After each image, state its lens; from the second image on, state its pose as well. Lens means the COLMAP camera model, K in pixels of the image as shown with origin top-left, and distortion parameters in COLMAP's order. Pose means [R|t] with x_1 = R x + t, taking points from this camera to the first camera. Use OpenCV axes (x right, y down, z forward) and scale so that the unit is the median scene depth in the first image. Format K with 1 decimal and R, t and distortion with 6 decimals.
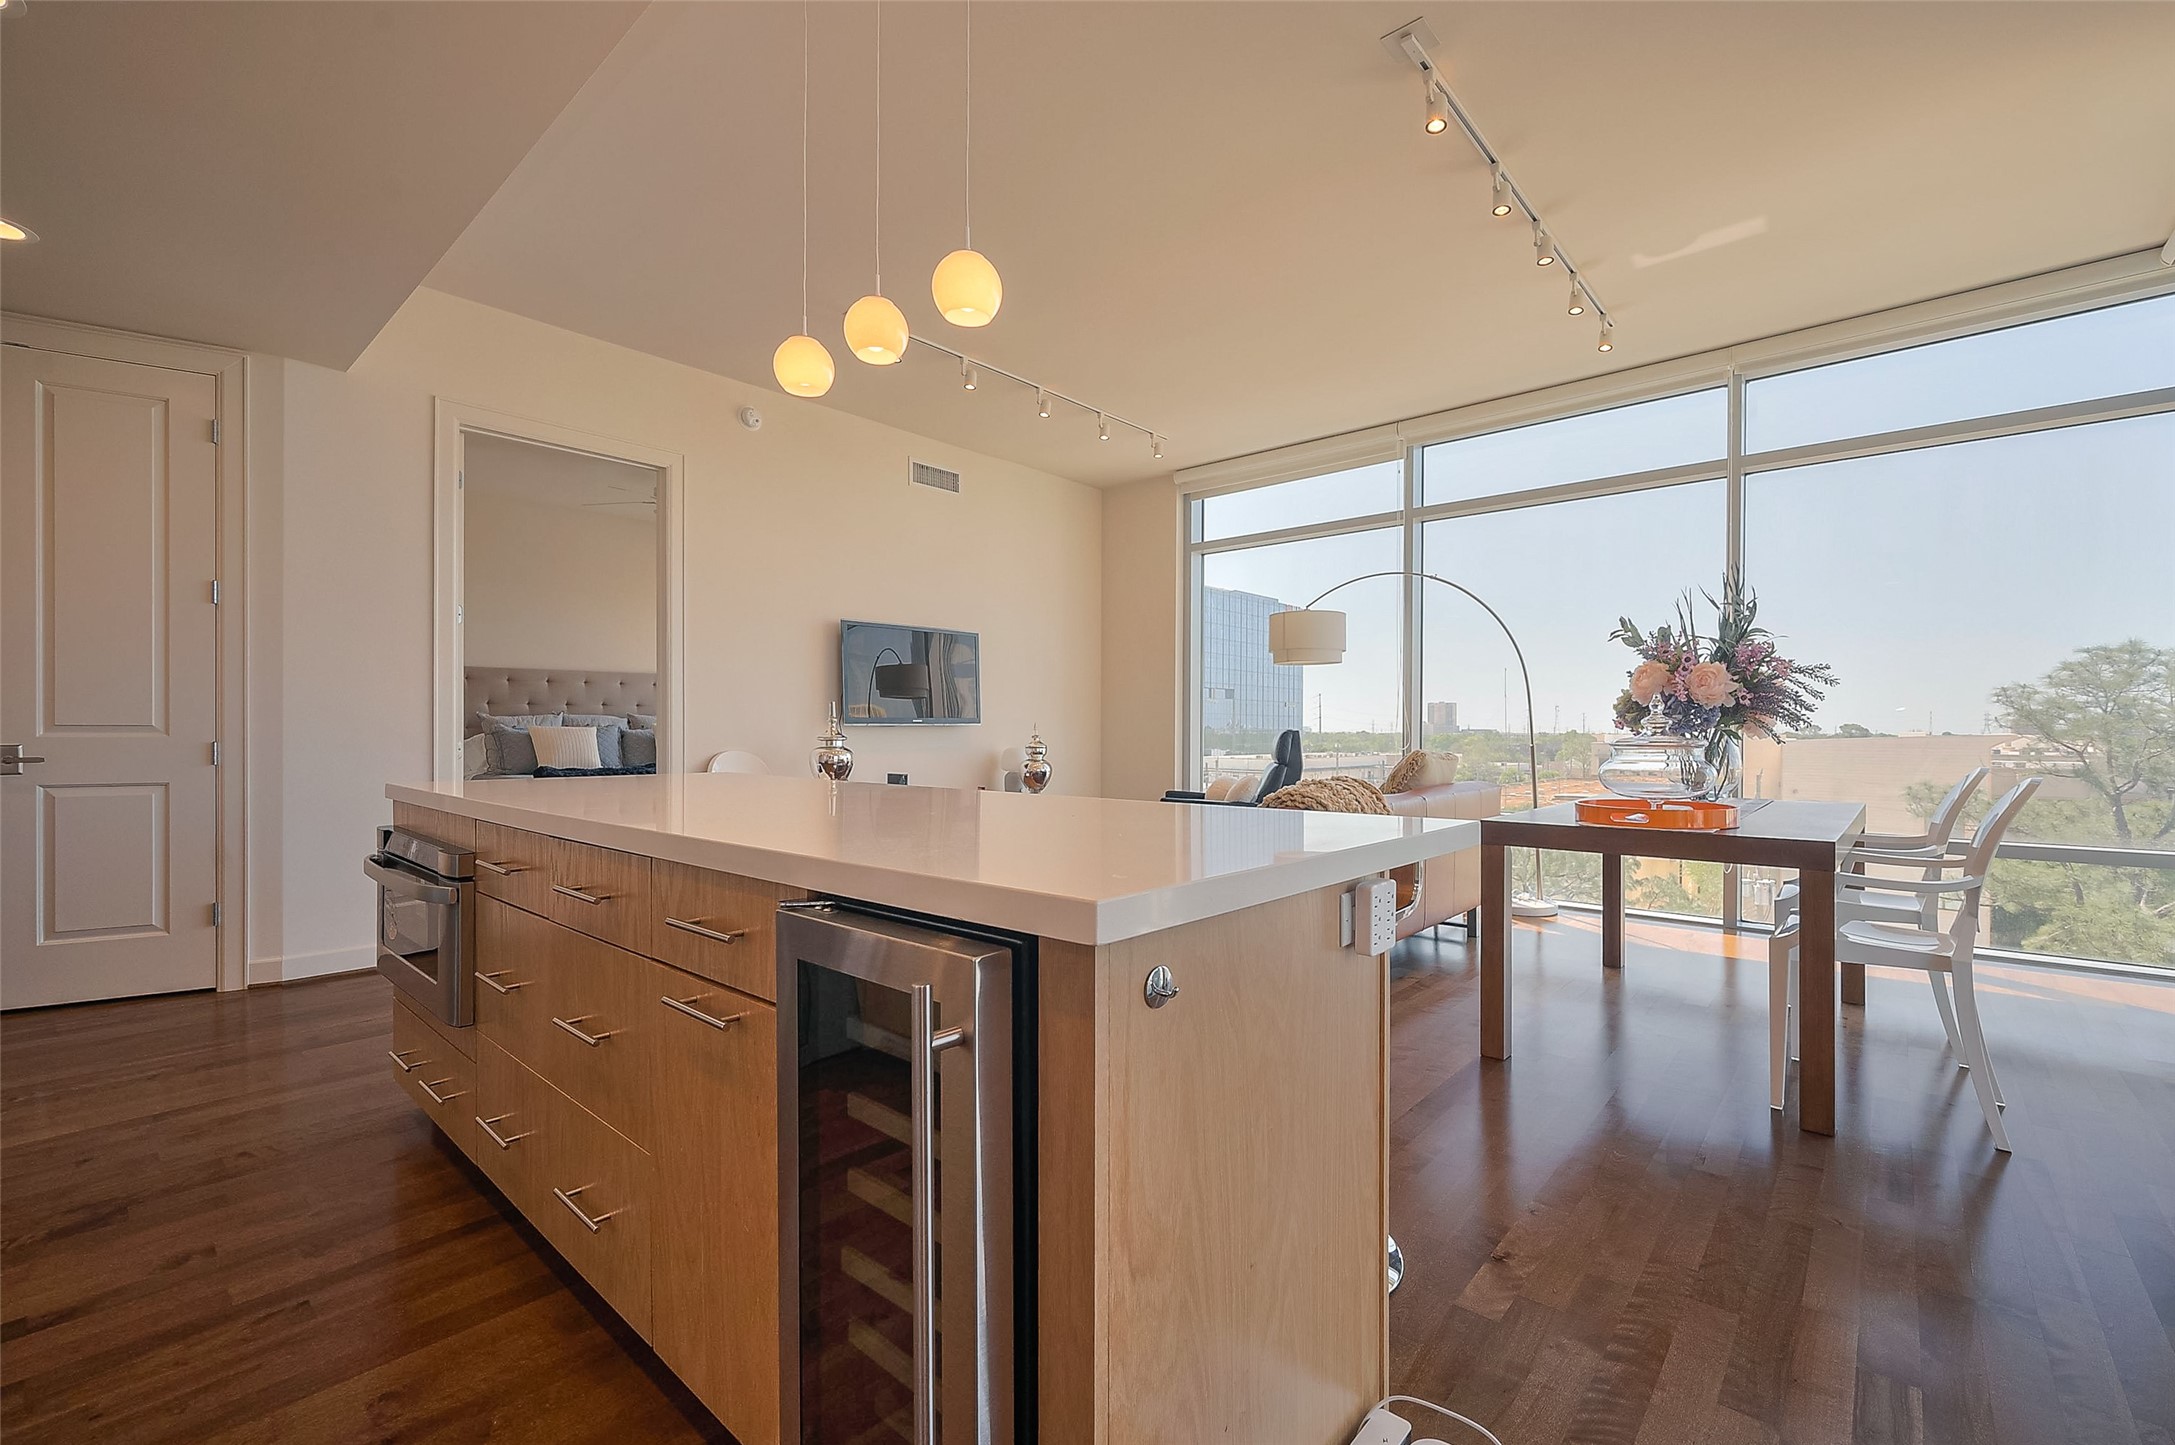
lens RADIAL K [[915.3, 0, 1096.7], [0, 915.3, 730.2], [0, 0, 1]] dist [0.001436, -0.000765]
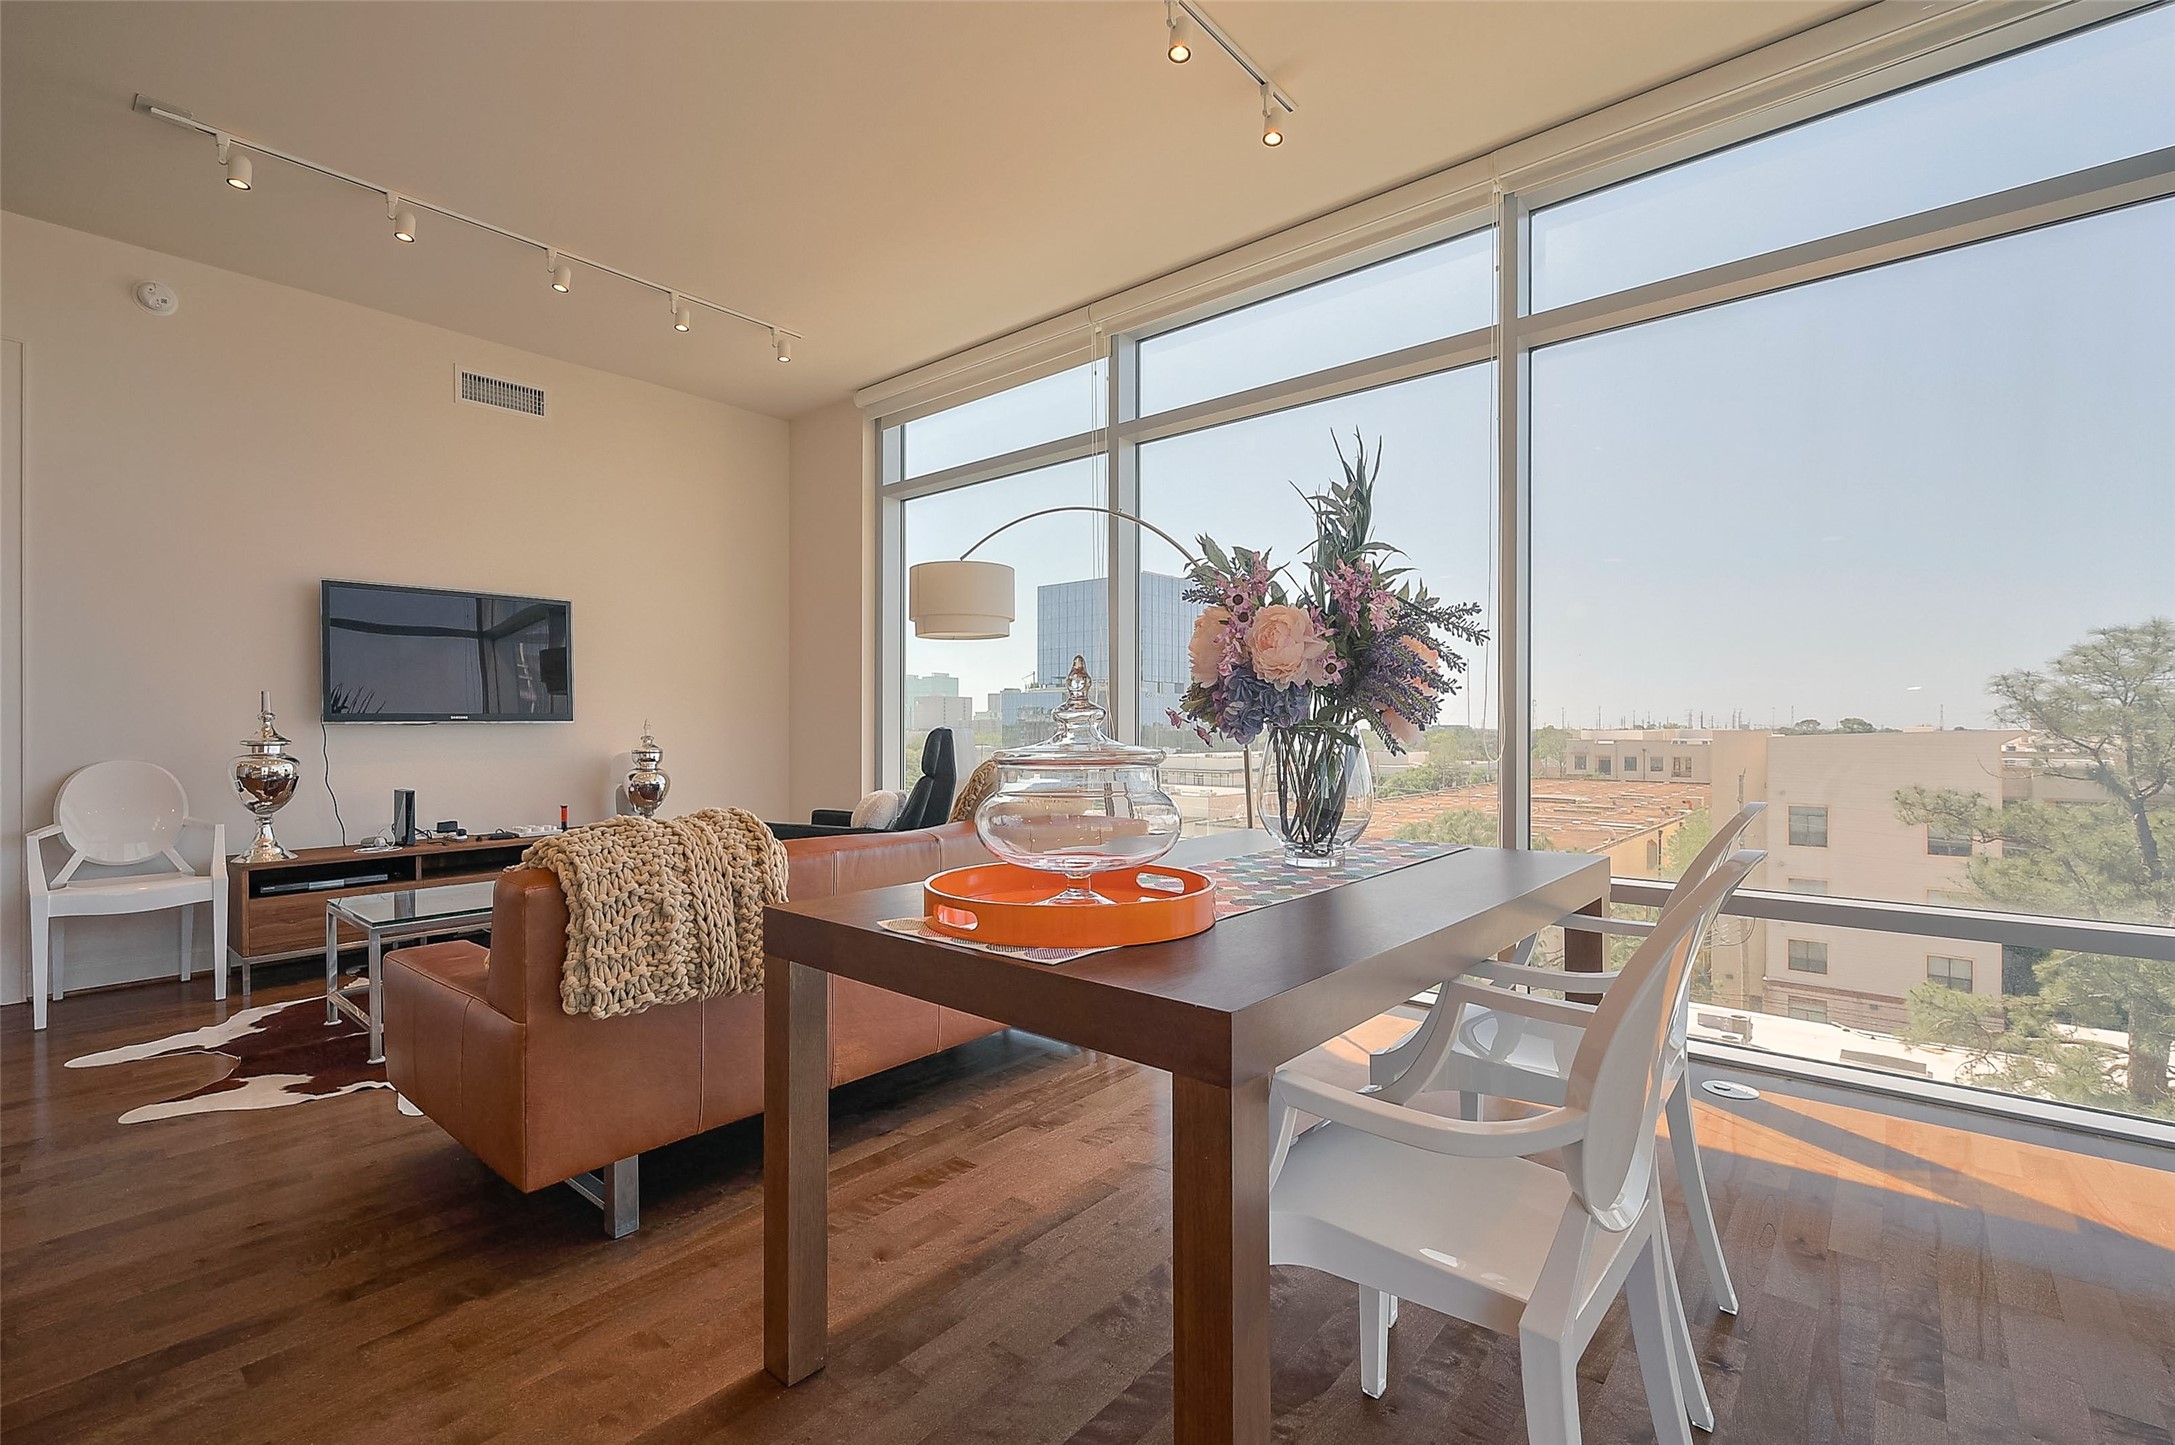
lens RADIAL K [[915.3, 0, 1099.6], [0, 915.3, 721.7], [0, 0, 1]] dist [0.001436, -0.000765]
pose [[0.999828, -0.003243, -0.018261, 0.295674], [0.003132, 0.999977, -0.006072, -0.000746], [0.018280, 0.006014, 0.999815, 0.234006]]
